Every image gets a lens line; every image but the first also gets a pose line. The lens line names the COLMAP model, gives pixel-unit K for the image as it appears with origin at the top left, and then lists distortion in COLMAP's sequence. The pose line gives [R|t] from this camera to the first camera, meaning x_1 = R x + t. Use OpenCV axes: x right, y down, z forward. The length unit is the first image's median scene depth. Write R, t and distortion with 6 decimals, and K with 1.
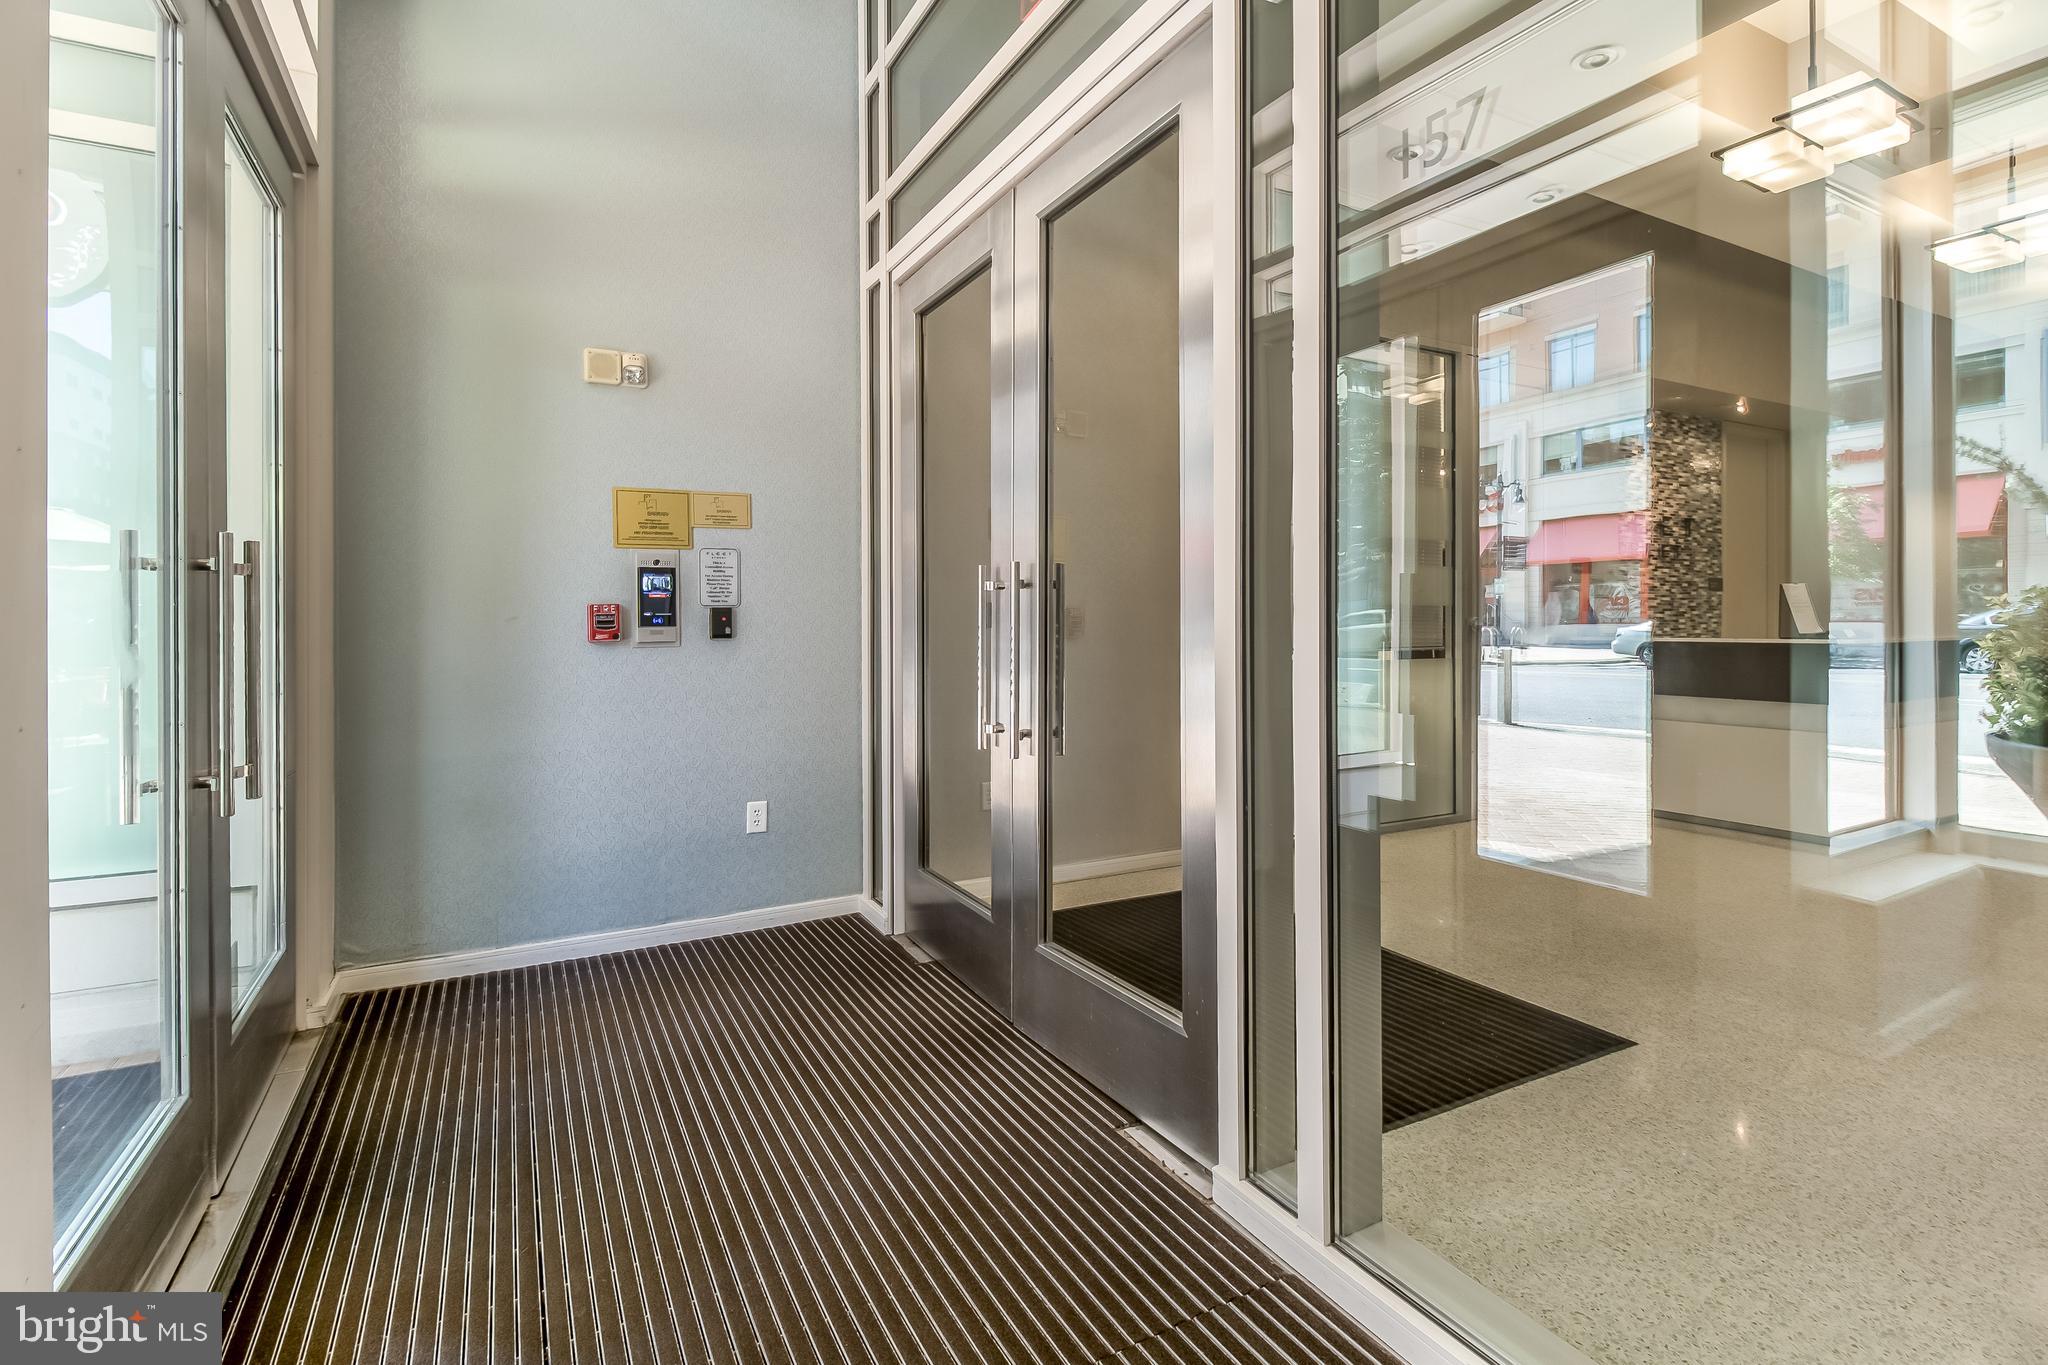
lens RADIAL K [[945.9, 0, 1020.0], [0, 945.9, 648.7], [0, 0, 1]] dist [0.020281, -0.012452]
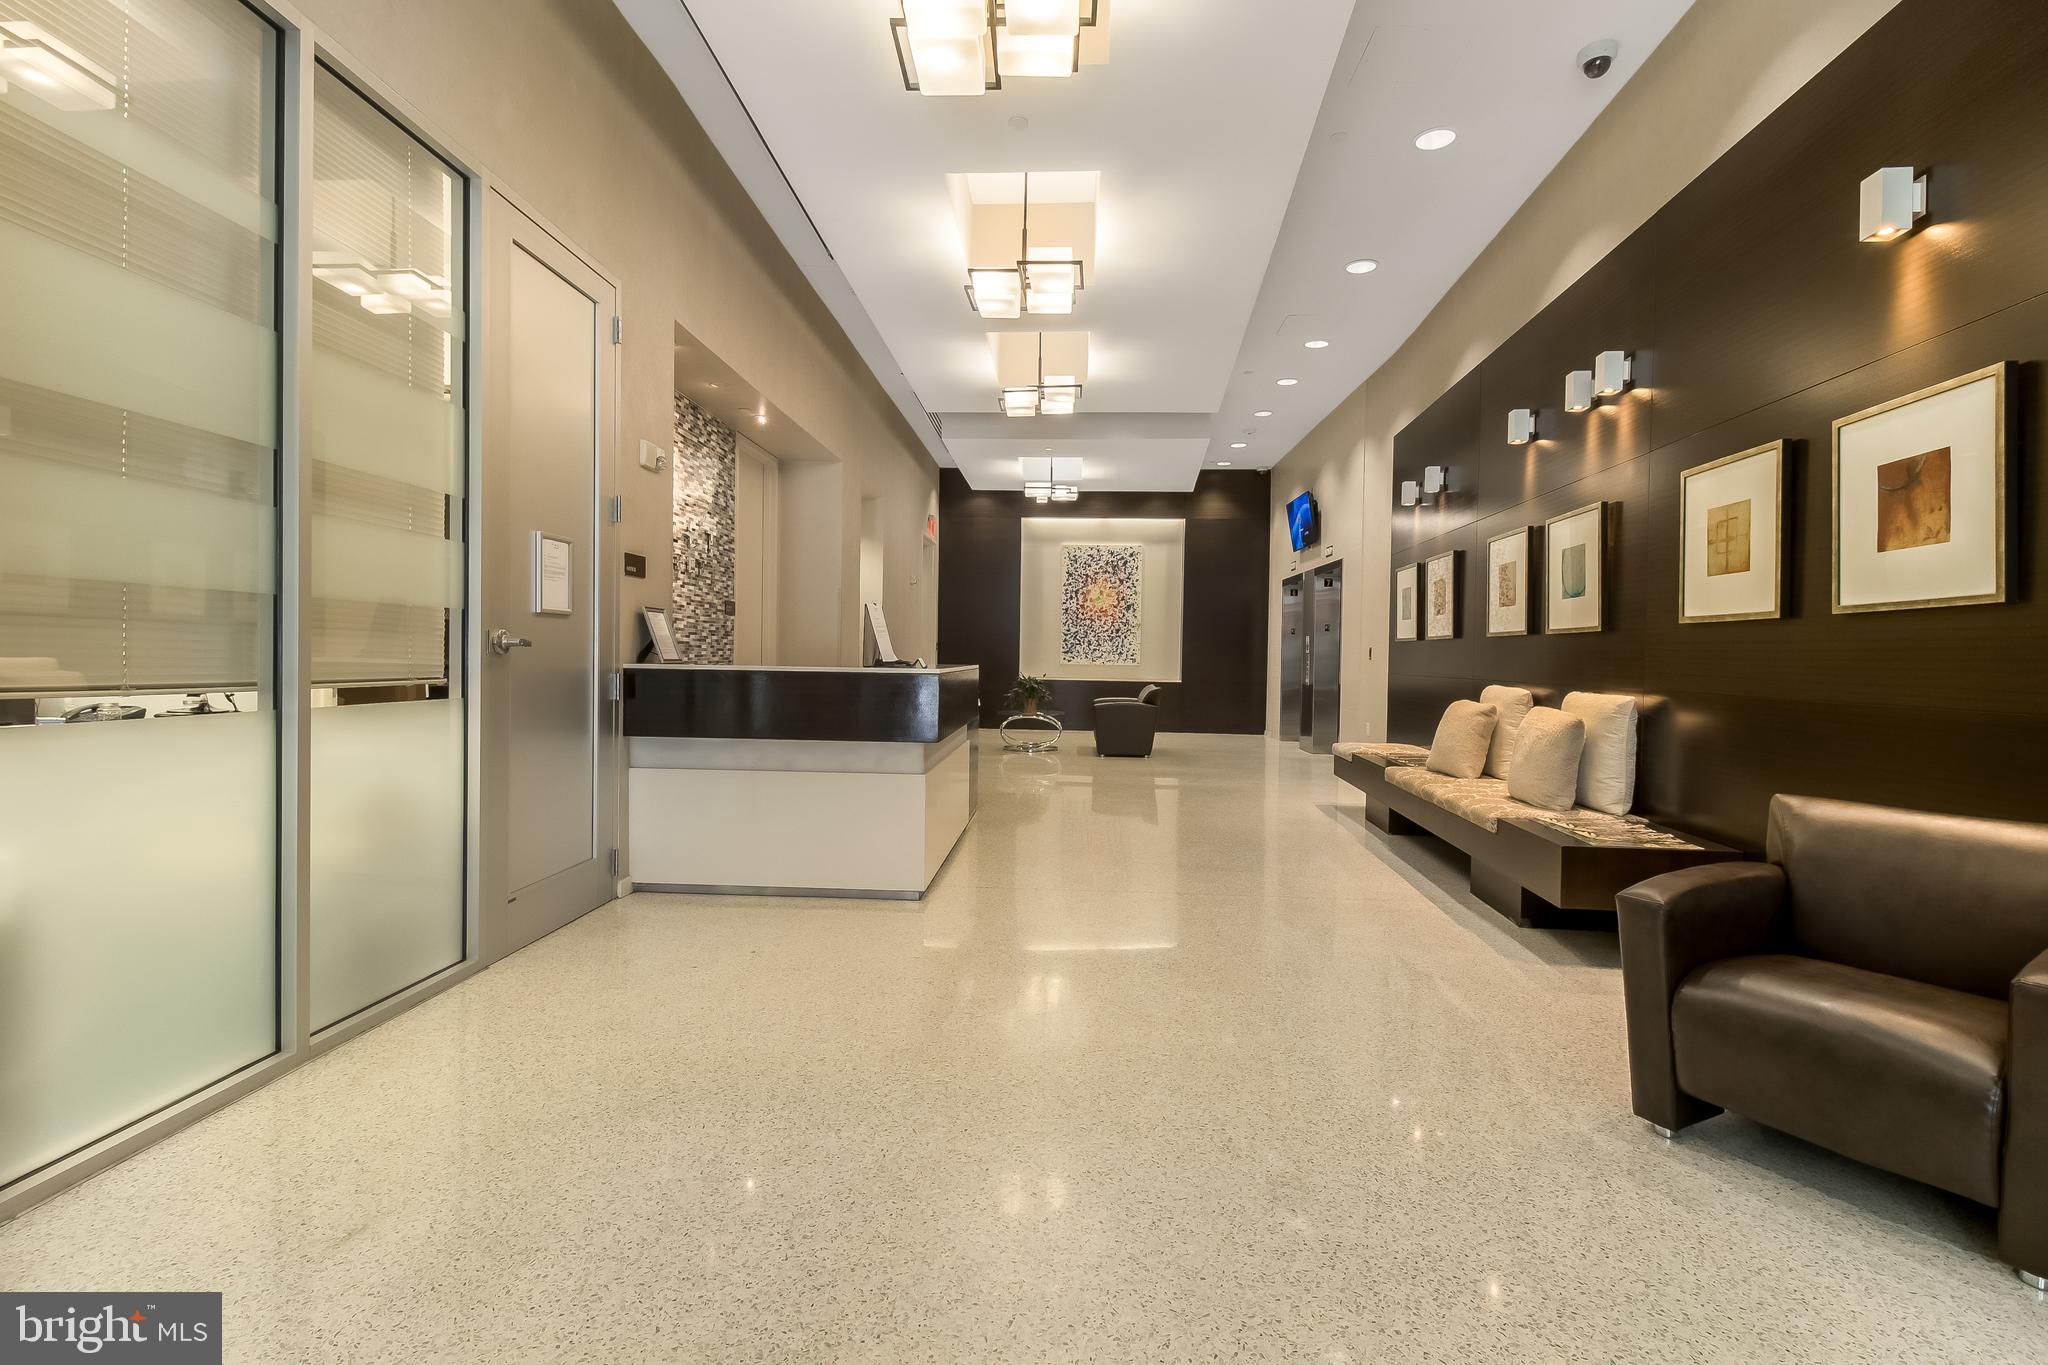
lens RADIAL K [[952.0, 0, 1017.9], [0, 952.0, 673.2], [0, 0, 1]] dist [0.005186, -0.000402]
pose [[0.528731, 0.002074, 0.848787, 0.098056], [-0.003085, 0.999995, -0.000522, -0.004870], [-0.848784, -0.002343, 0.528734, 0.284191]]
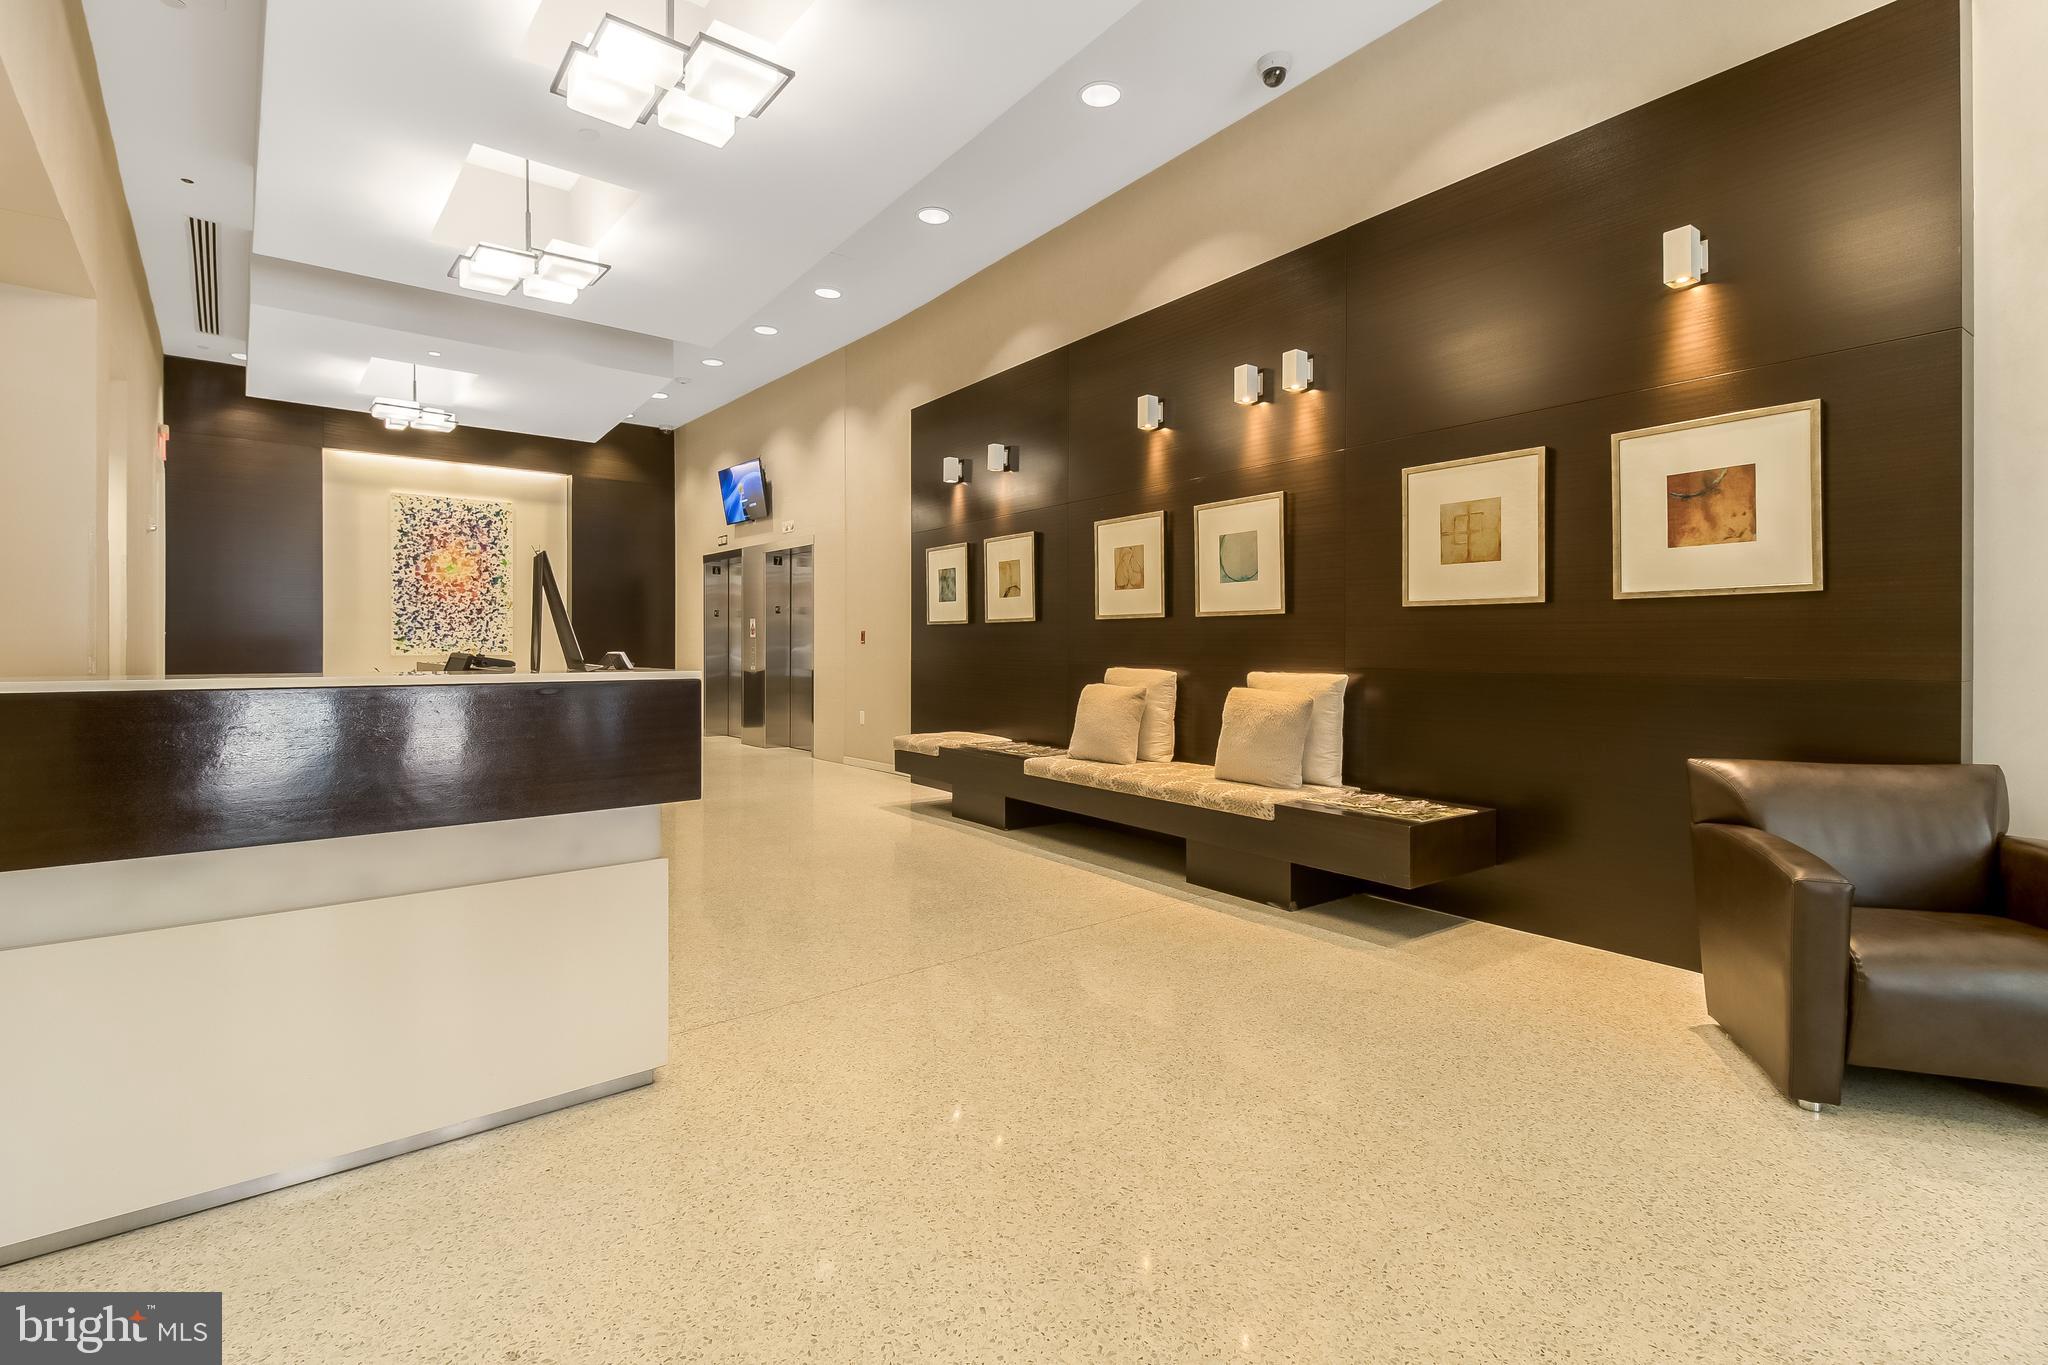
lens RADIAL K [[945.9, 0, 1020.0], [0, 945.9, 648.7], [0, 0, 1]] dist [0.020281, -0.012452]
pose [[-0.194302, 0.006695, 0.980919, 0.245506], [0.020687, 0.999782, -0.002726, -0.012903], [-0.980724, 0.019763, -0.194399, 0.657670]]
